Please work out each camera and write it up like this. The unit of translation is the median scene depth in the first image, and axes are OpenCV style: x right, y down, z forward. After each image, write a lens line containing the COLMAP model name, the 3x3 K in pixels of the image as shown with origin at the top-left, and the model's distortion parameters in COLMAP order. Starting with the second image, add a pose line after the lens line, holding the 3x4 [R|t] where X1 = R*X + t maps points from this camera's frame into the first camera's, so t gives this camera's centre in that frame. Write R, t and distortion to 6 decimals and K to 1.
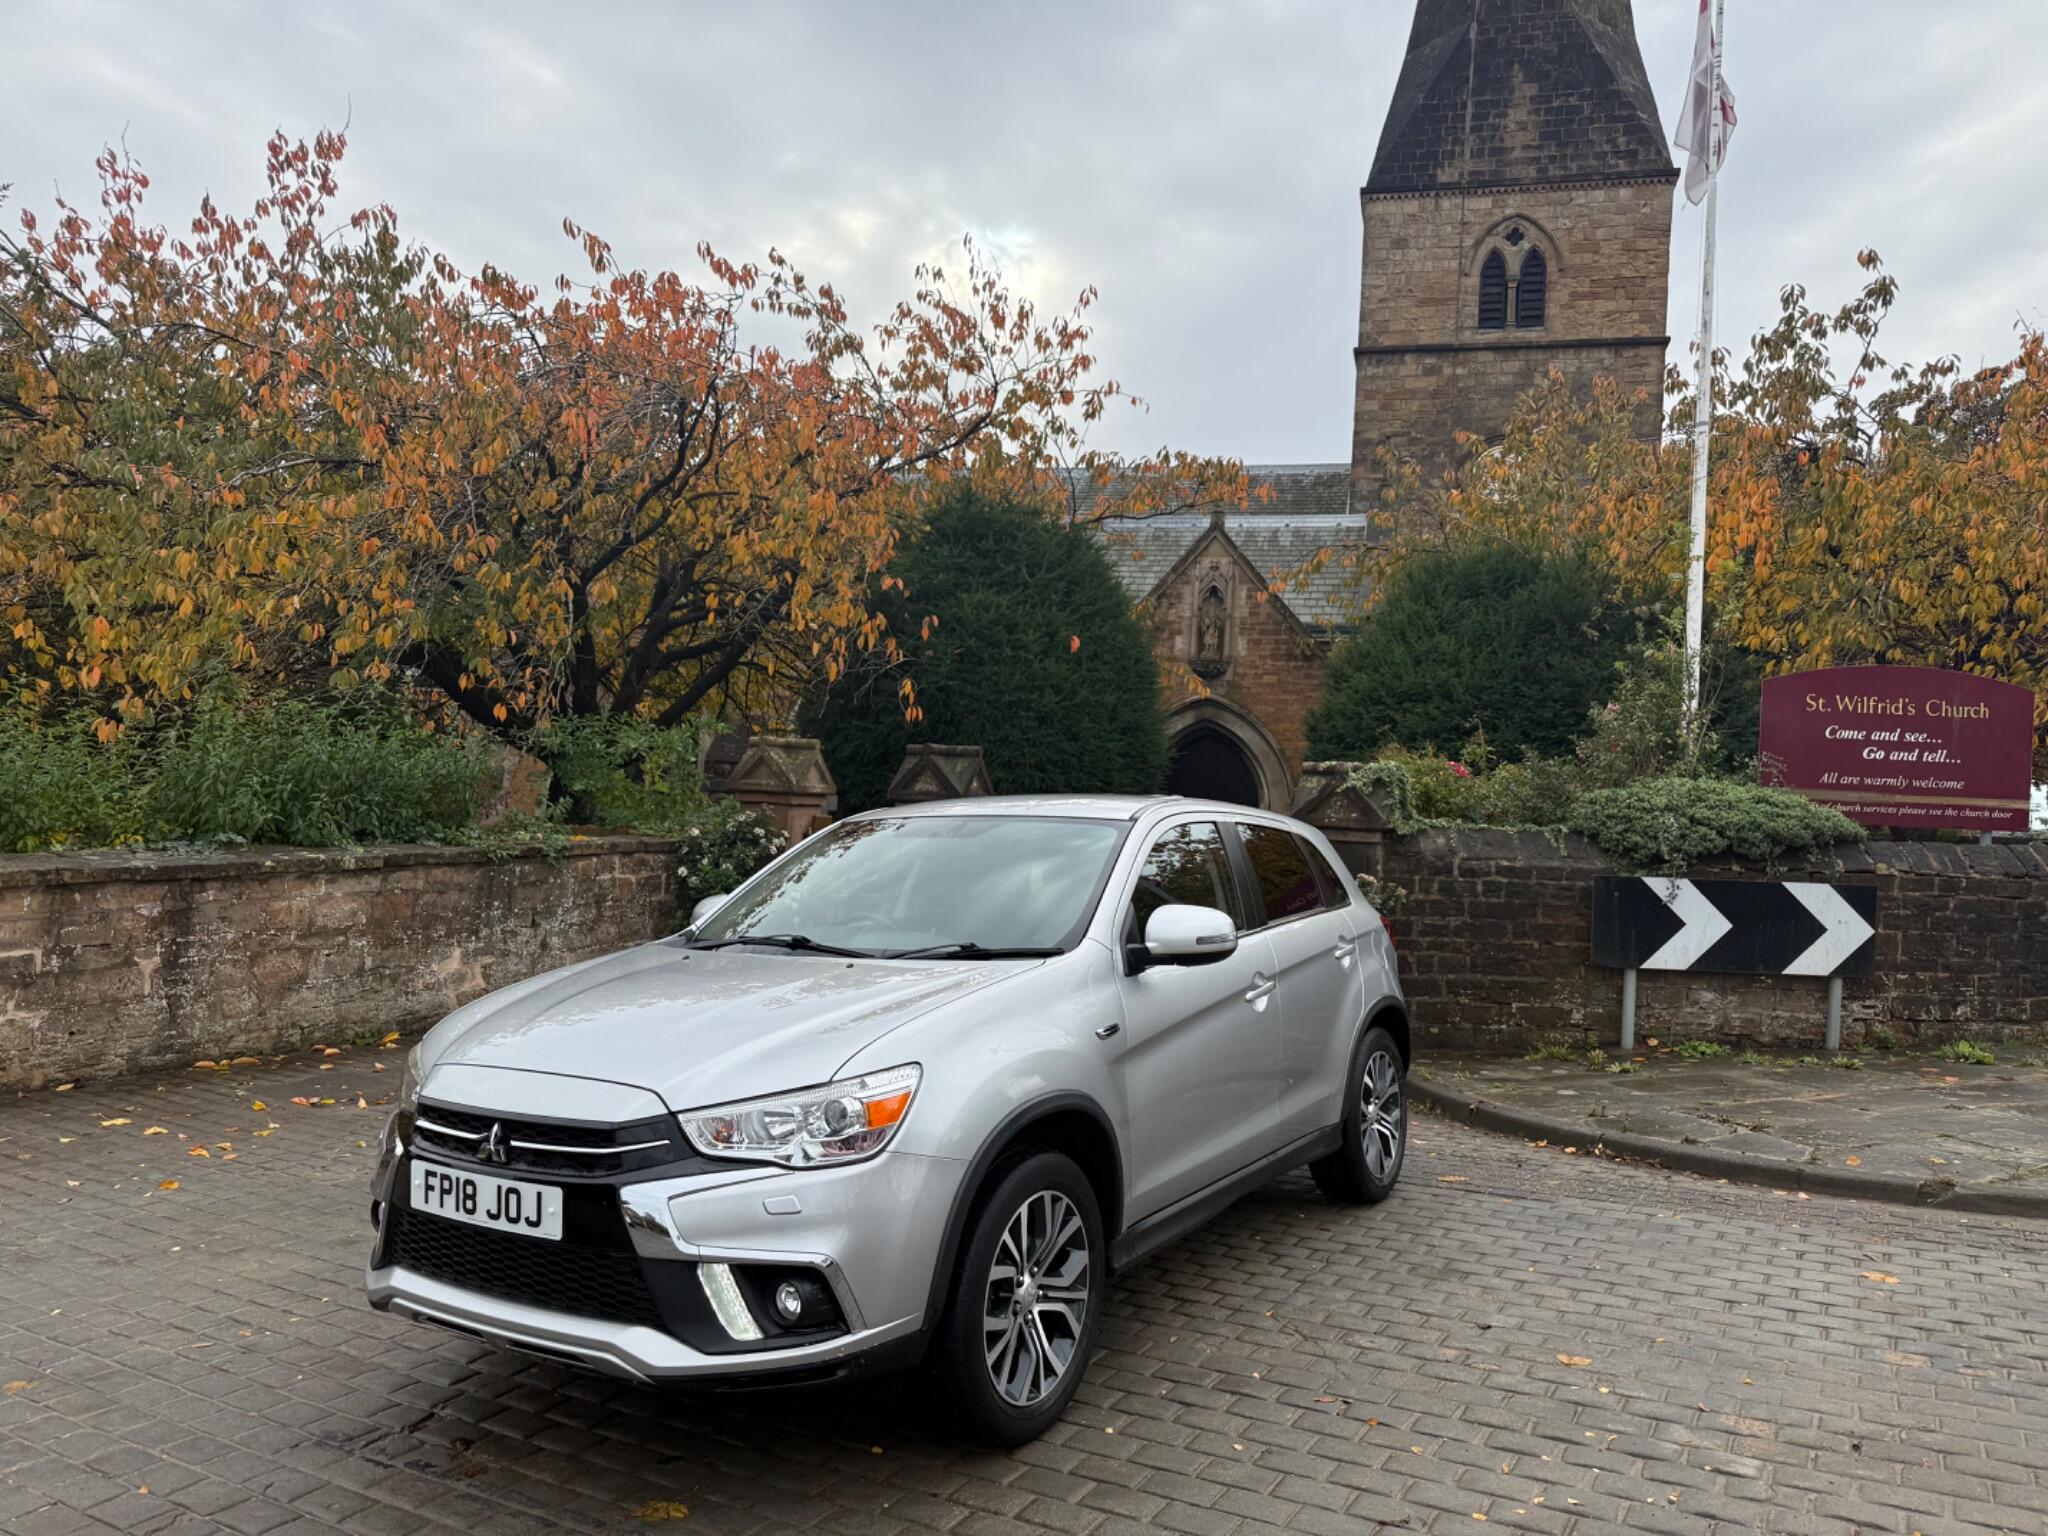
lens RADIAL K [[1427.6, 0, 1033.9], [0, 1427.6, 793.7], [0, 0, 1]] dist [0.055302, -0.072148]
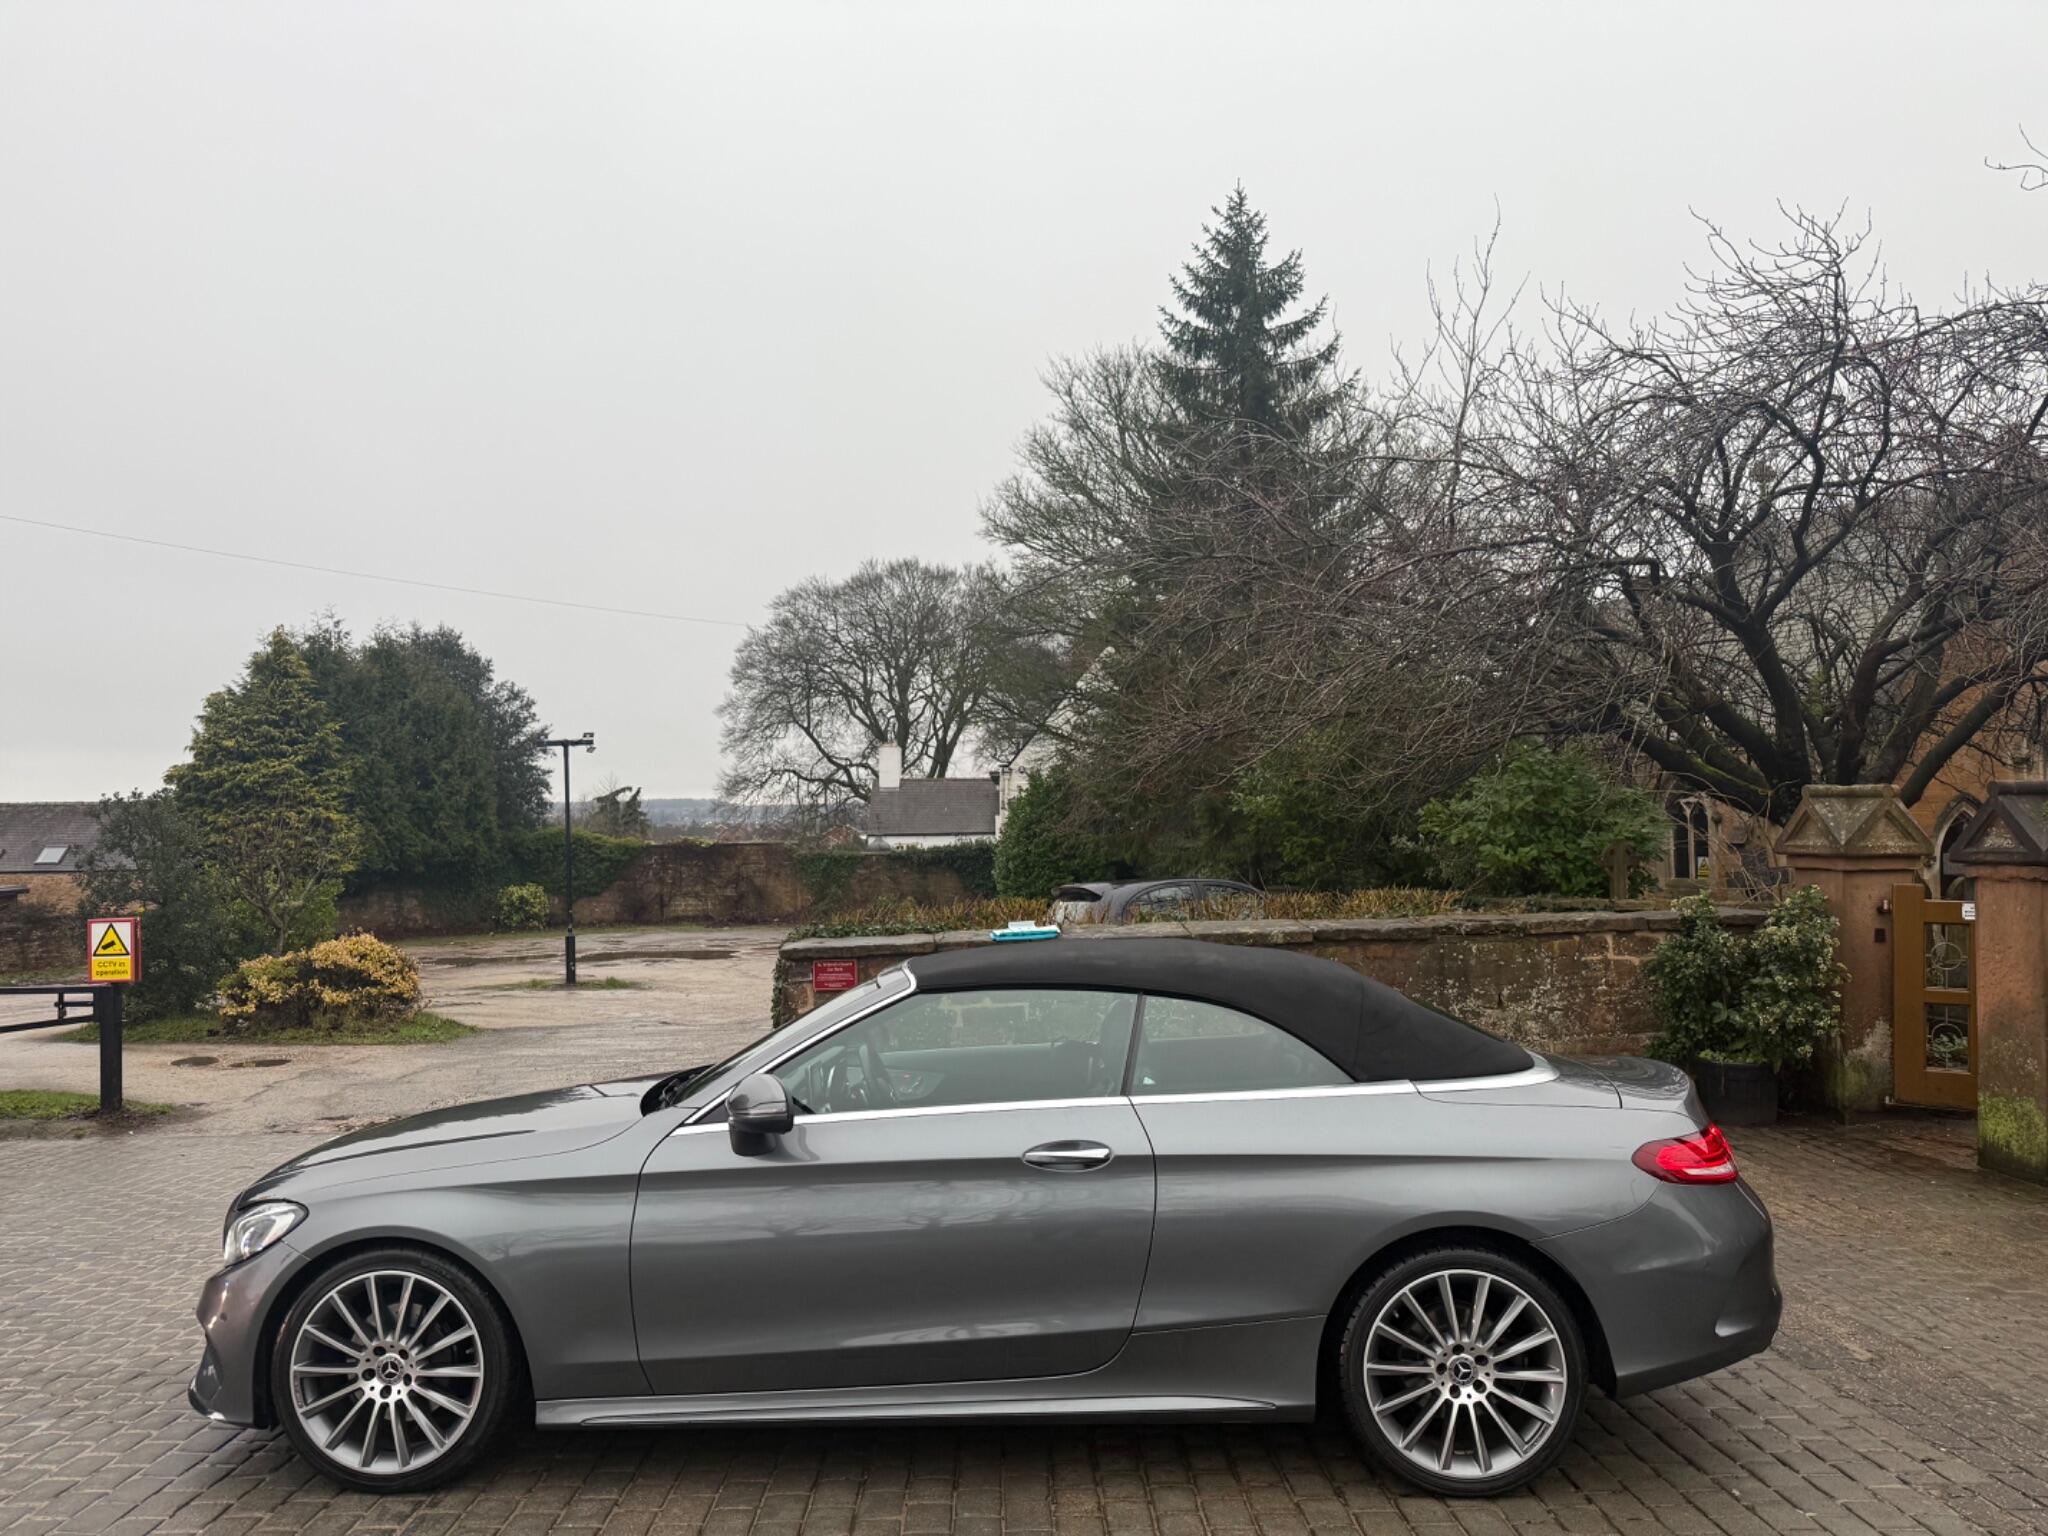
lens RADIAL K [[1427.6, 0, 998.6], [0, 1427.6, 775.5], [0, 0, 1]] dist [0.055302, -0.072148]
pose [[0.505015, -0.081986, -0.859208, 0.325540], [0.032179, 0.996575, -0.076179, 0.001051], [0.862510, 0.010823, 0.505924, 0.245148]]
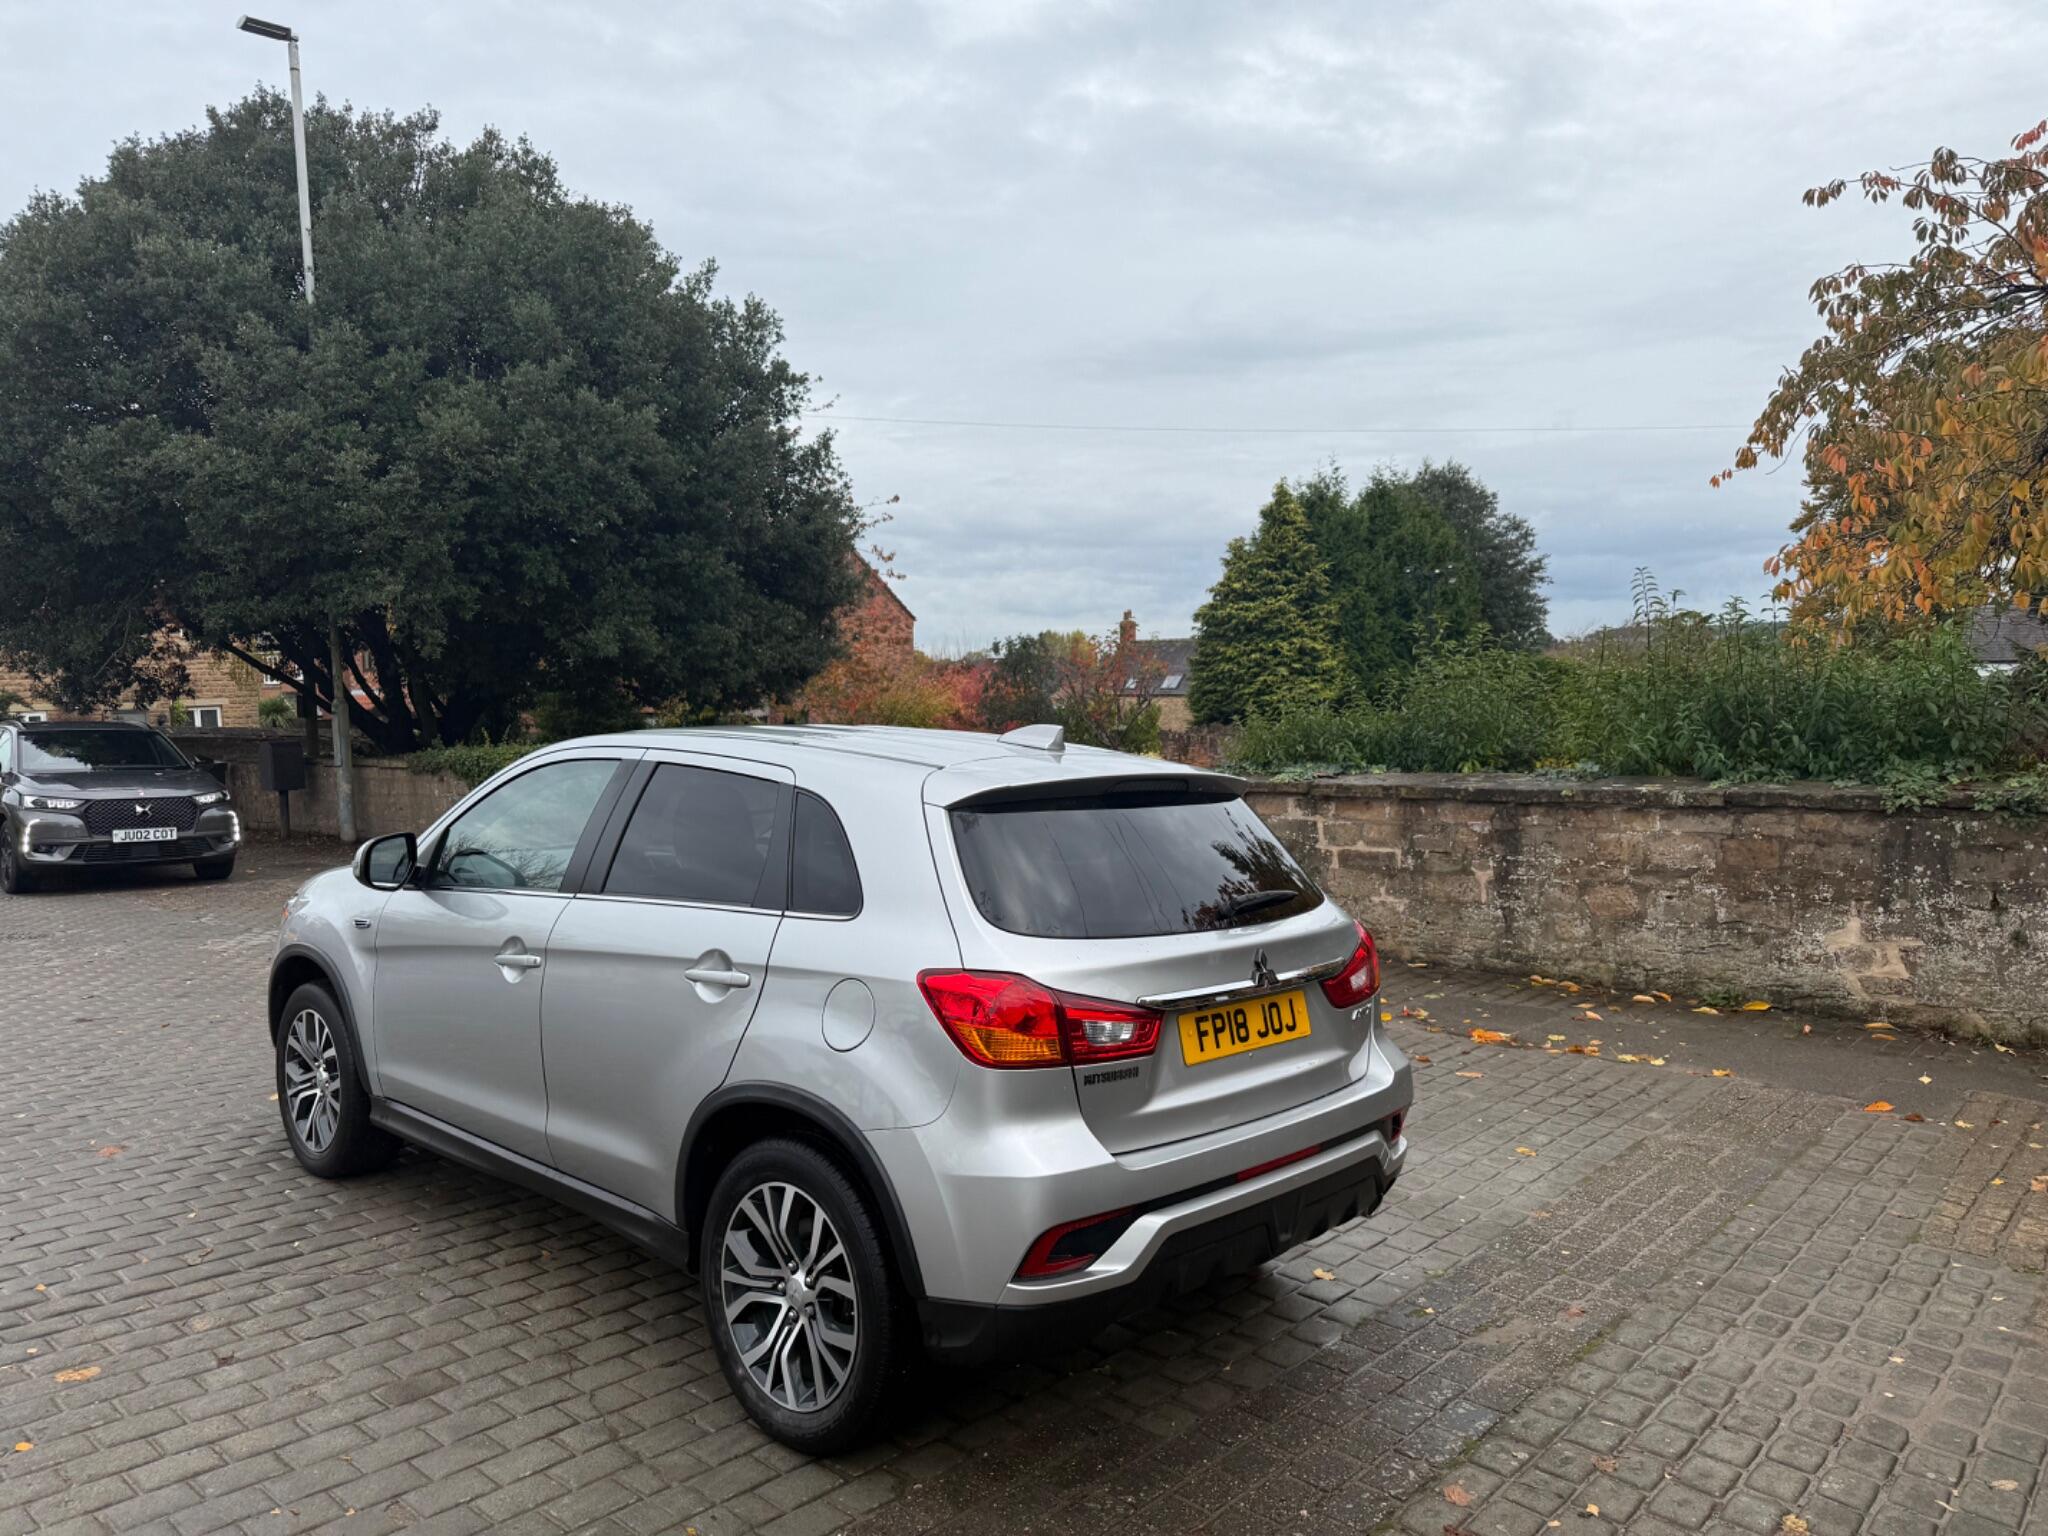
lens RADIAL K [[1427.6, 0, 1008.7], [0, 1427.6, 770.9], [0, 0, 1]] dist [0.055302, -0.072148]
pose [[-0.220919, 0.028124, -0.974886, 0.451836], [0.007259, 0.999604, 0.027192, 0.003106], [0.975265, -0.001069, -0.221036, 0.721279]]
